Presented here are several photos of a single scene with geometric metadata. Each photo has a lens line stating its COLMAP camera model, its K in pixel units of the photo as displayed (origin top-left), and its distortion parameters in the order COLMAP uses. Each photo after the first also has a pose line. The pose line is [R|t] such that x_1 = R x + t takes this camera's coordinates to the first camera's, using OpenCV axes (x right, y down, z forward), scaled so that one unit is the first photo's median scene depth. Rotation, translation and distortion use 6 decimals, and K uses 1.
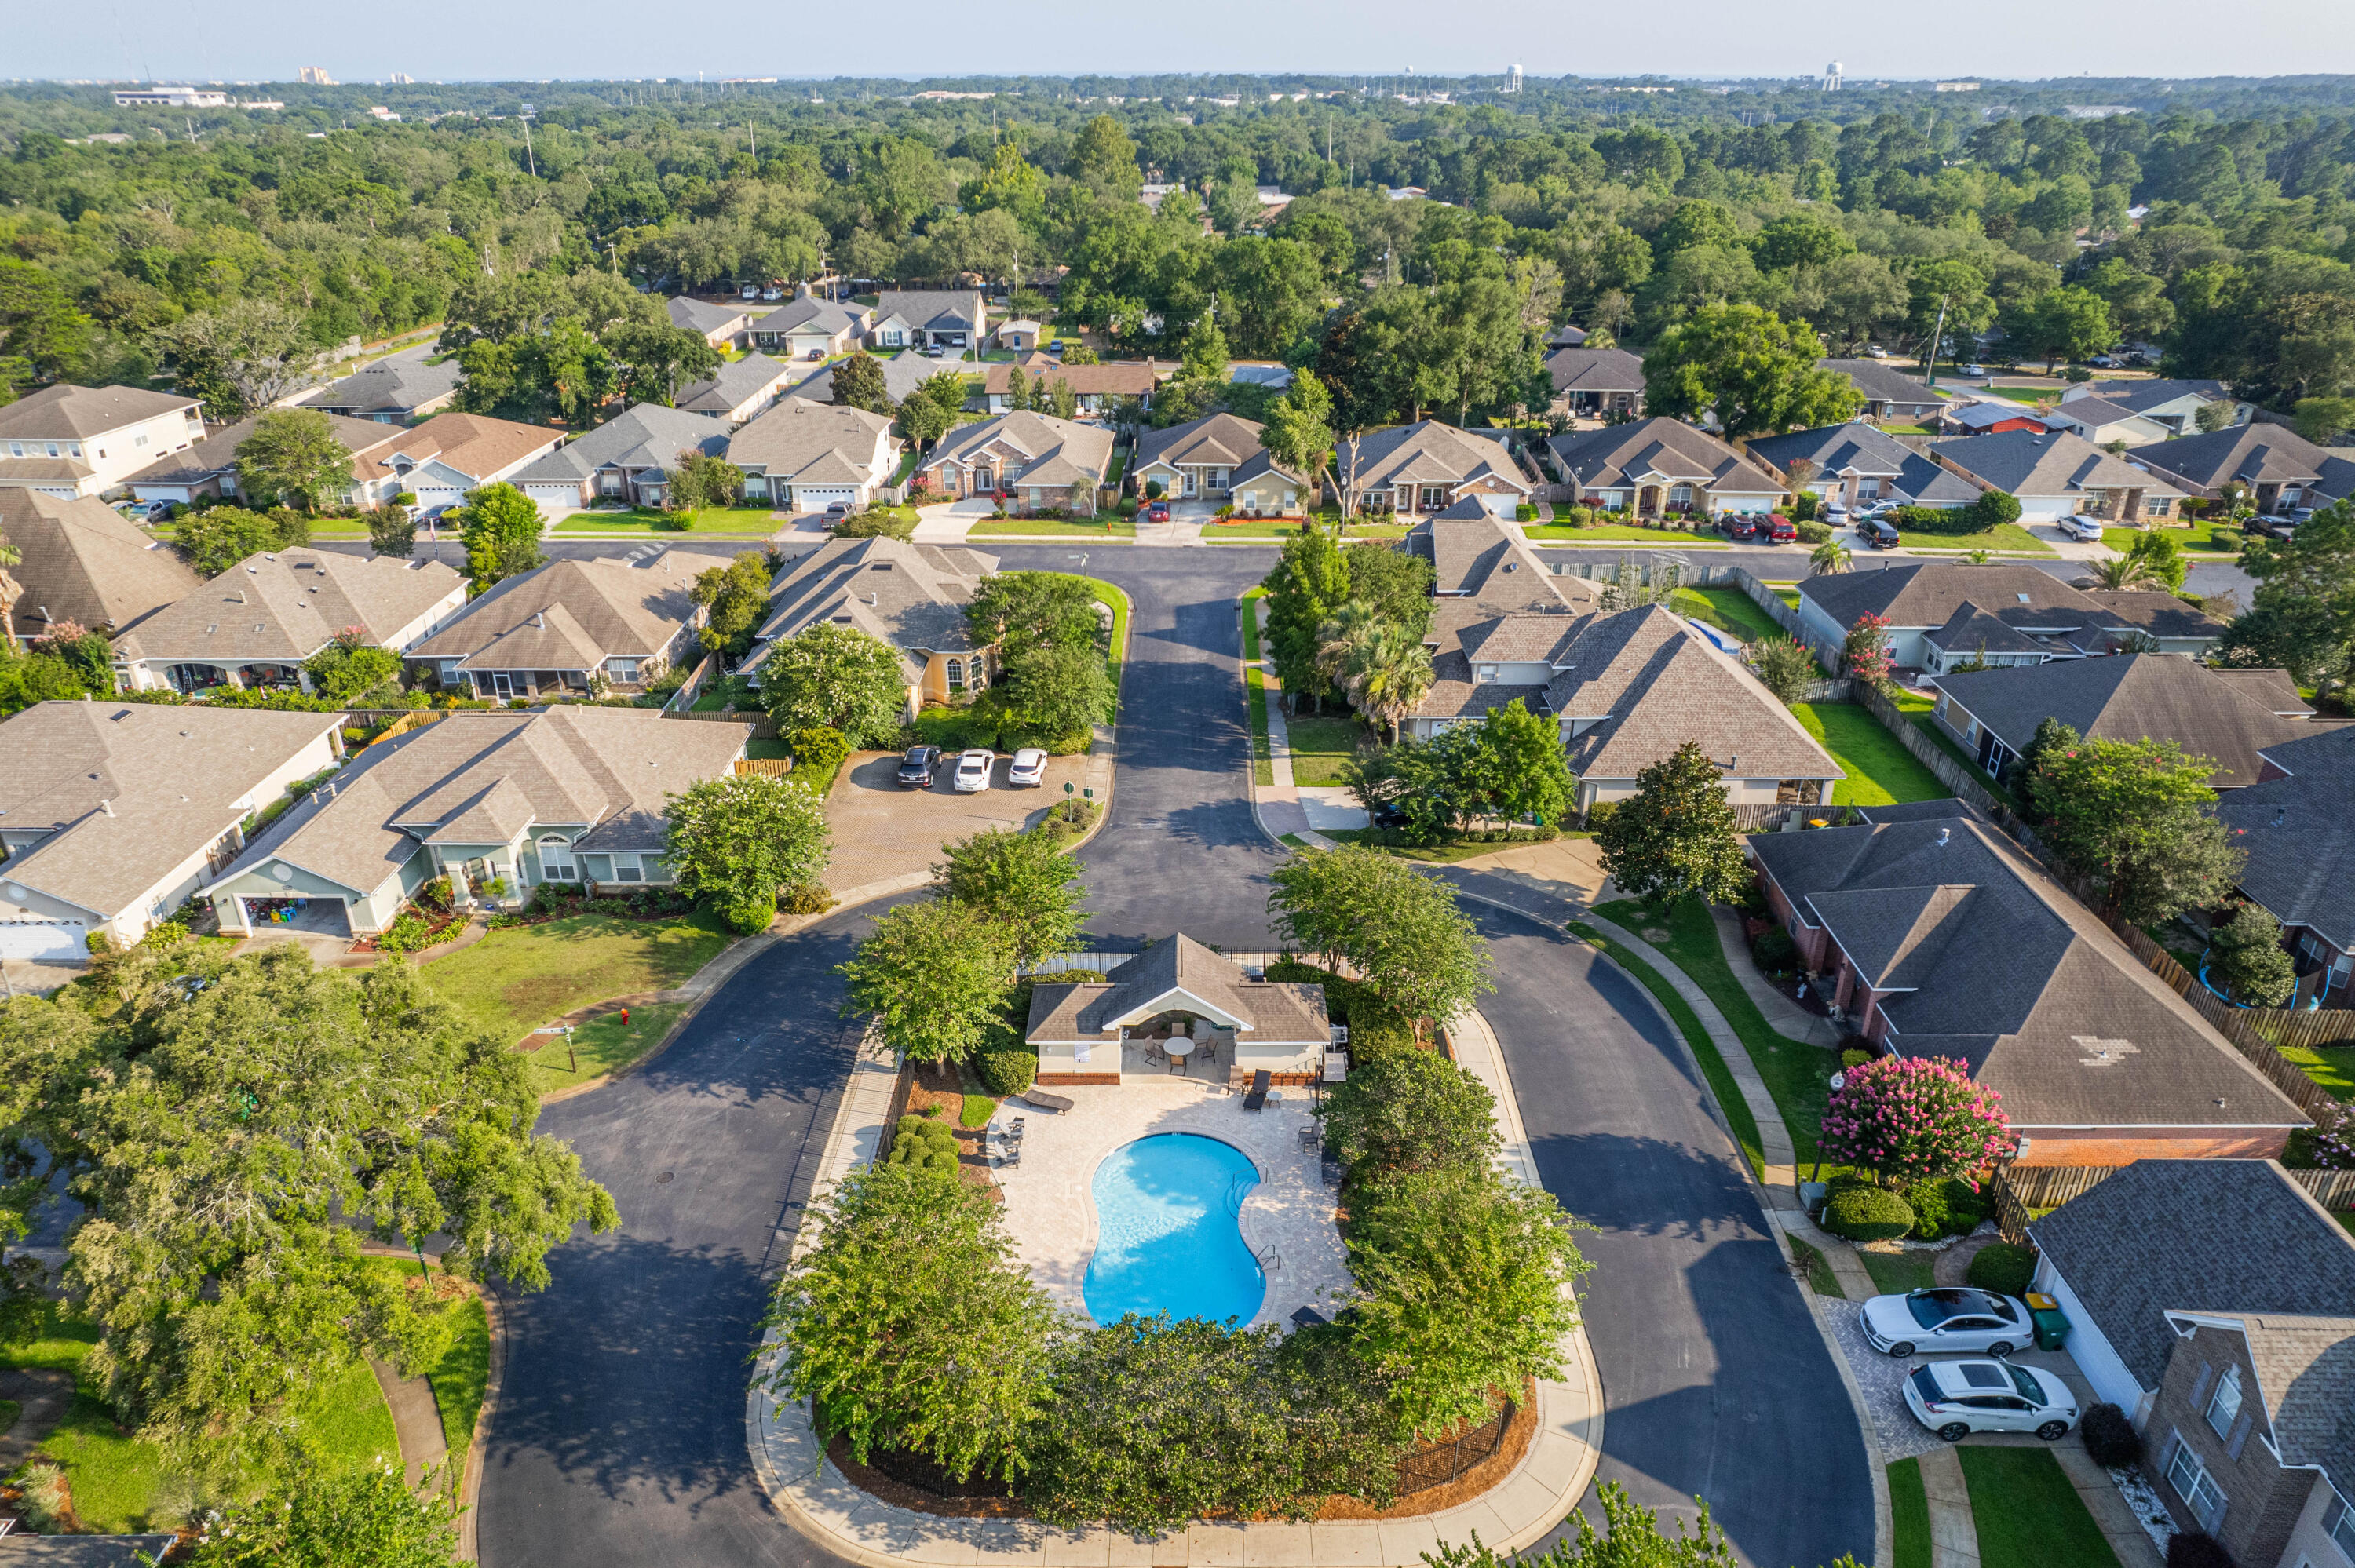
lens RADIAL K [[1564.6, 0, 1184.9], [0, 1564.6, 789.3], [0, 0, 1]] dist [-0.068217, 0.058329]
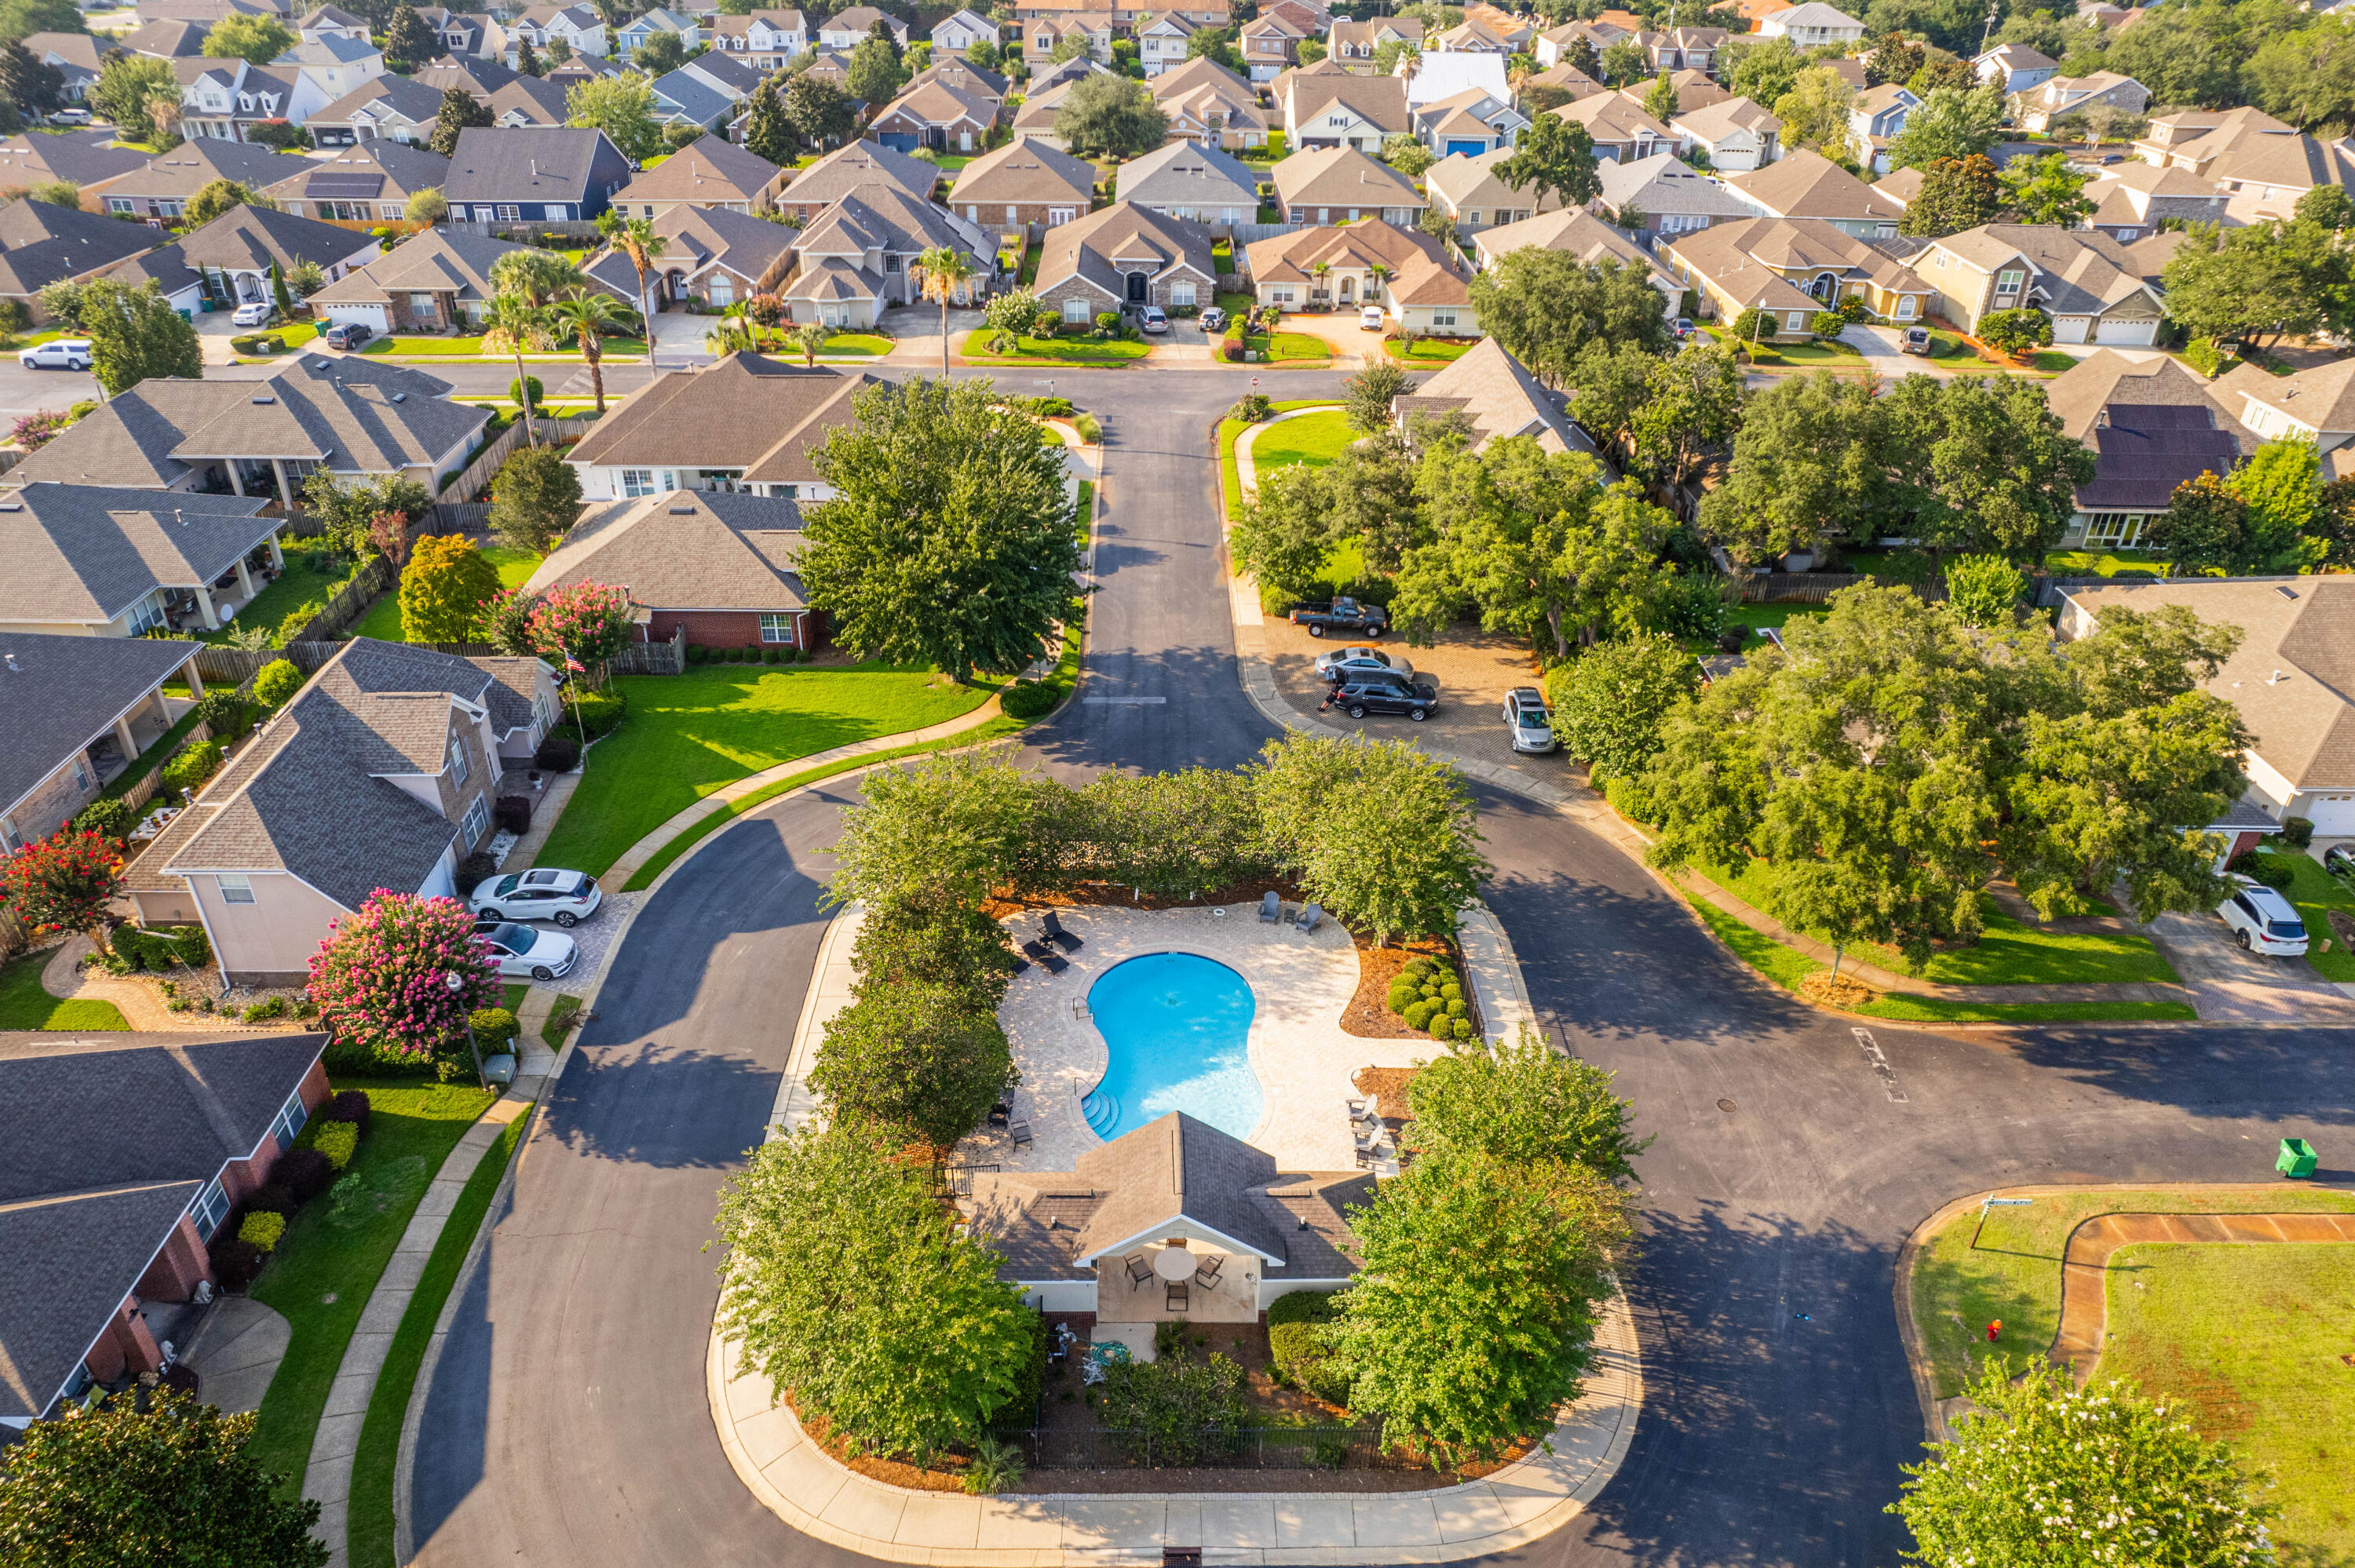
lens RADIAL K [[1564.6, 0, 1184.9], [0, 1564.6, 789.3], [0, 0, 1]] dist [-0.068217, 0.058329]
pose [[-0.999525, 0.002049, -0.030750, 0.011761], [-0.024787, 0.539462, 0.841645, -0.470519], [0.018313, 0.842008, -0.539155, 1.012953]]
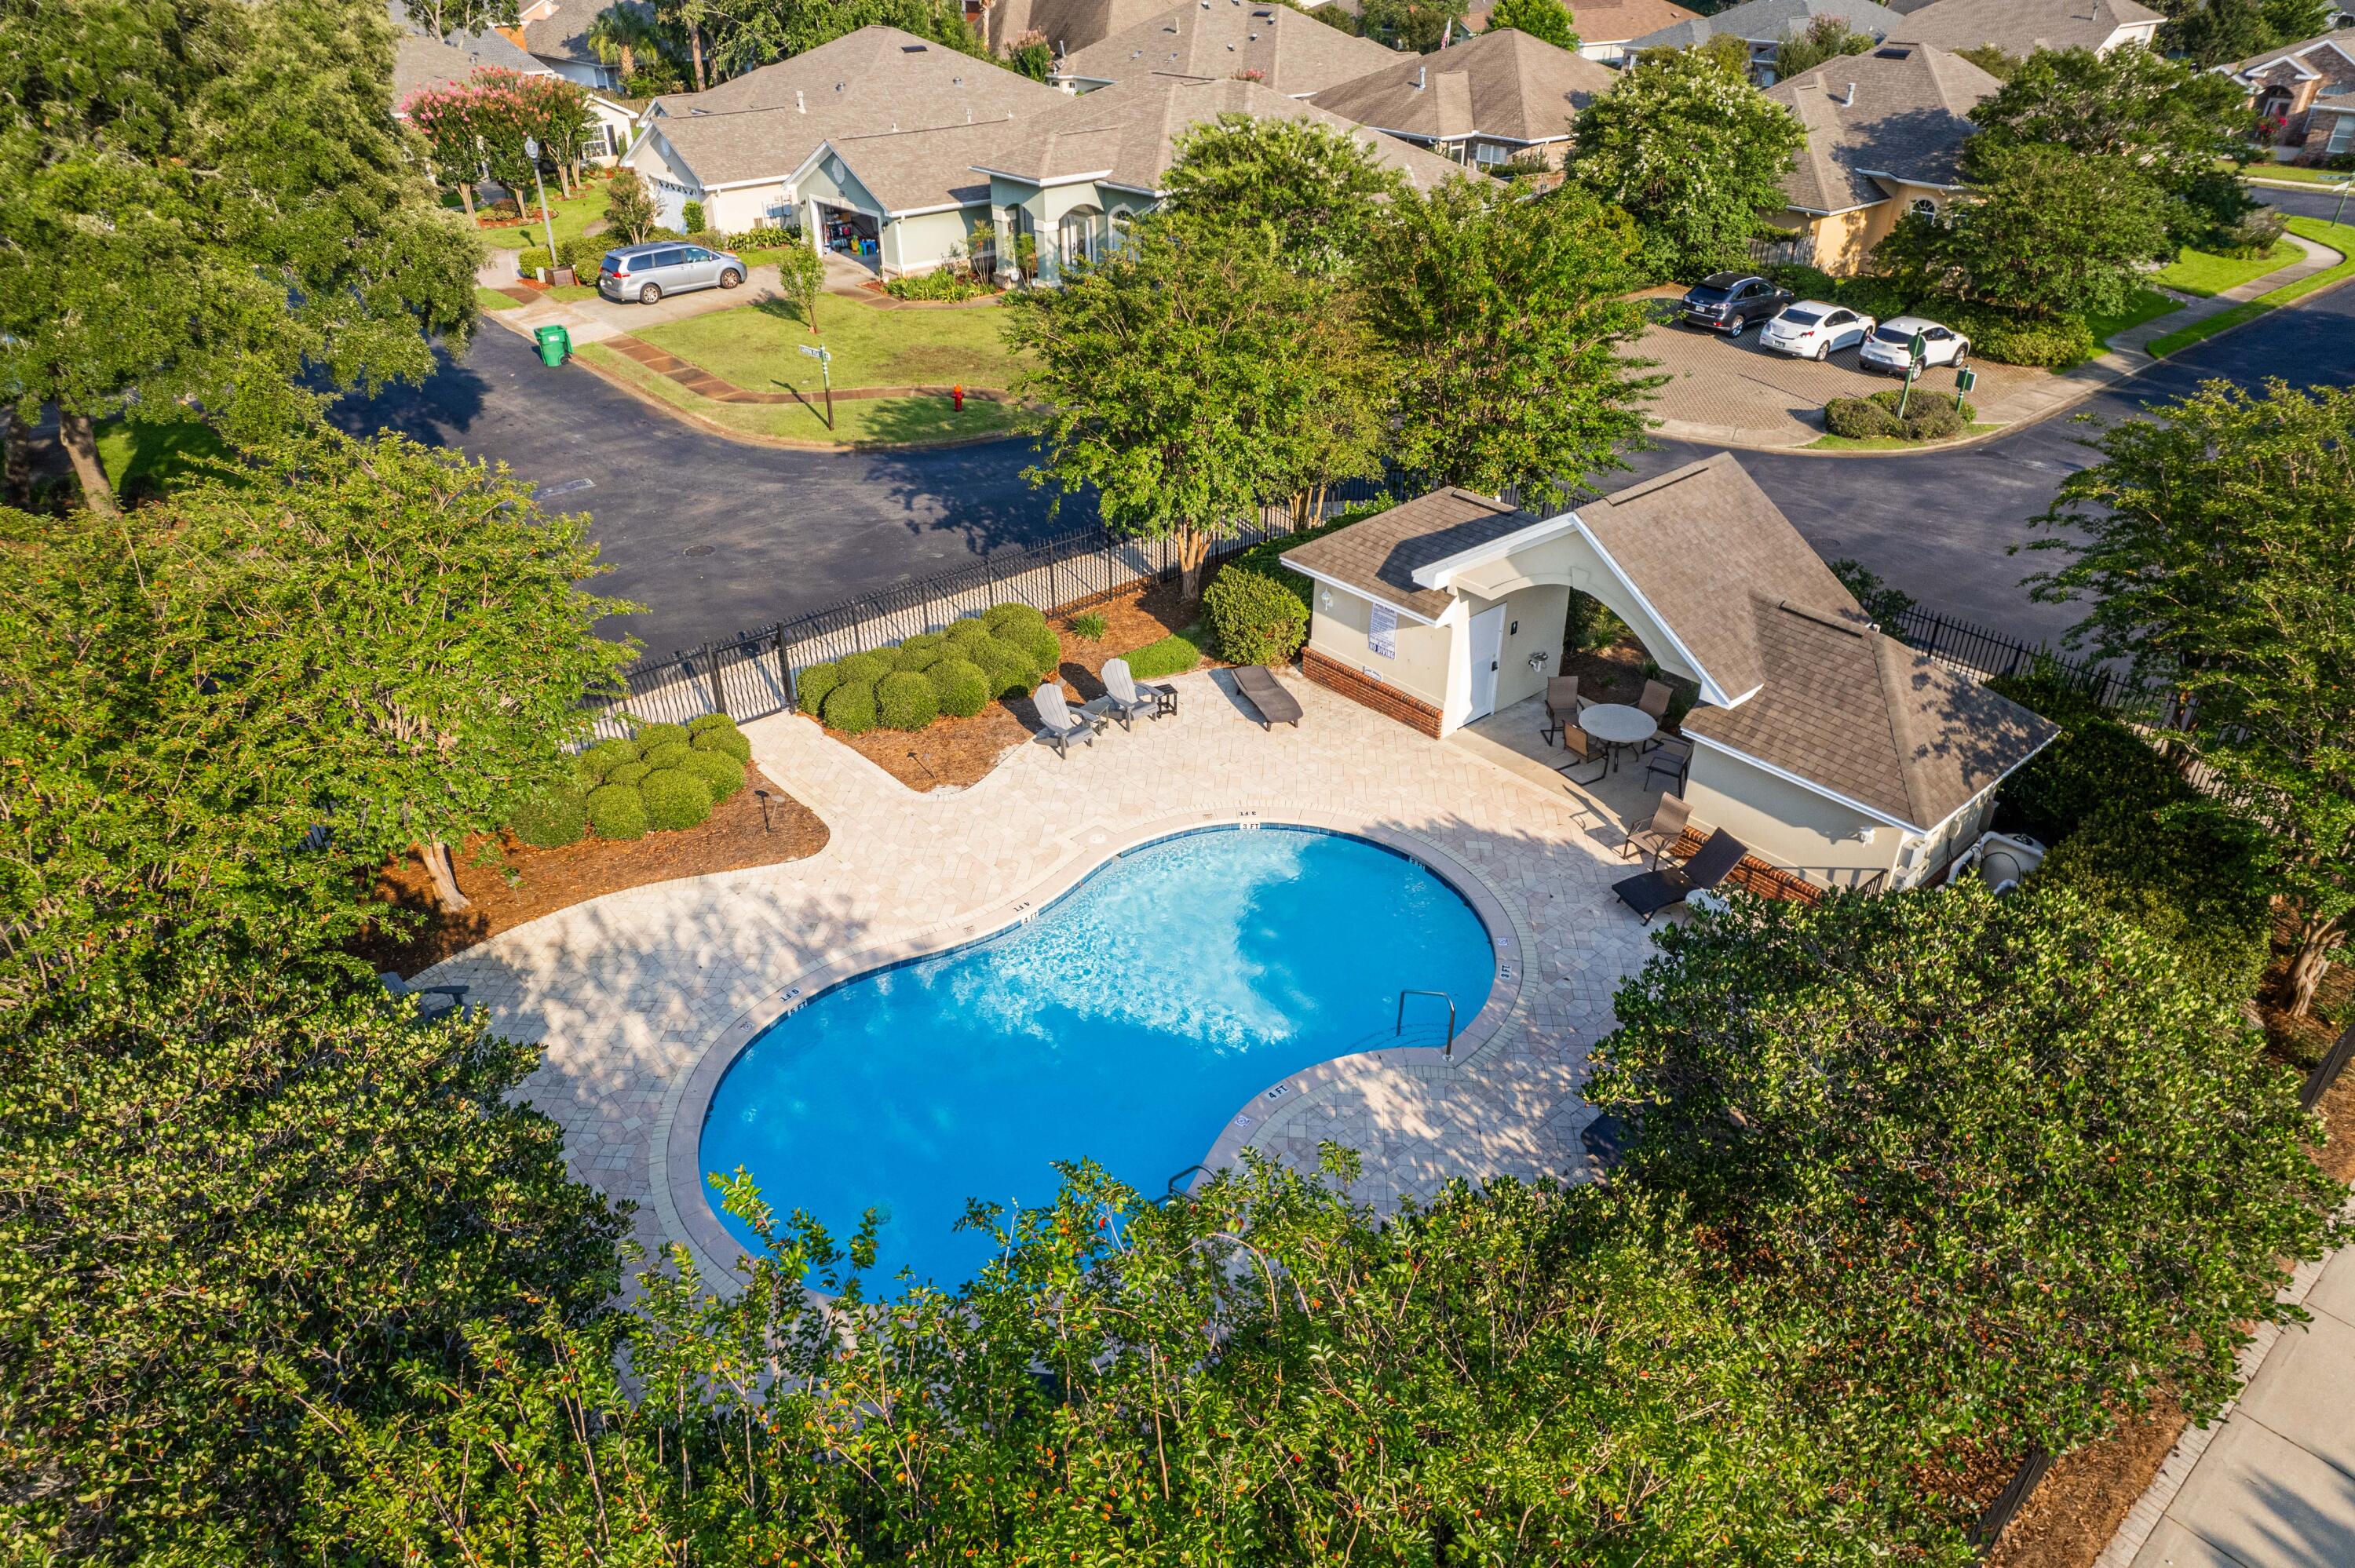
lens RADIAL K [[1529.5, 0, 1175.5], [0, 1529.5, 757.5], [0, 0, 1]] dist [-0.089768, 0.083350]
pose [[0.649067, 0.378015, -0.660164, 0.156670], [-0.320428, 0.922916, 0.213427, 0.105164], [0.689955, 0.073007, 0.720161, 0.535211]]
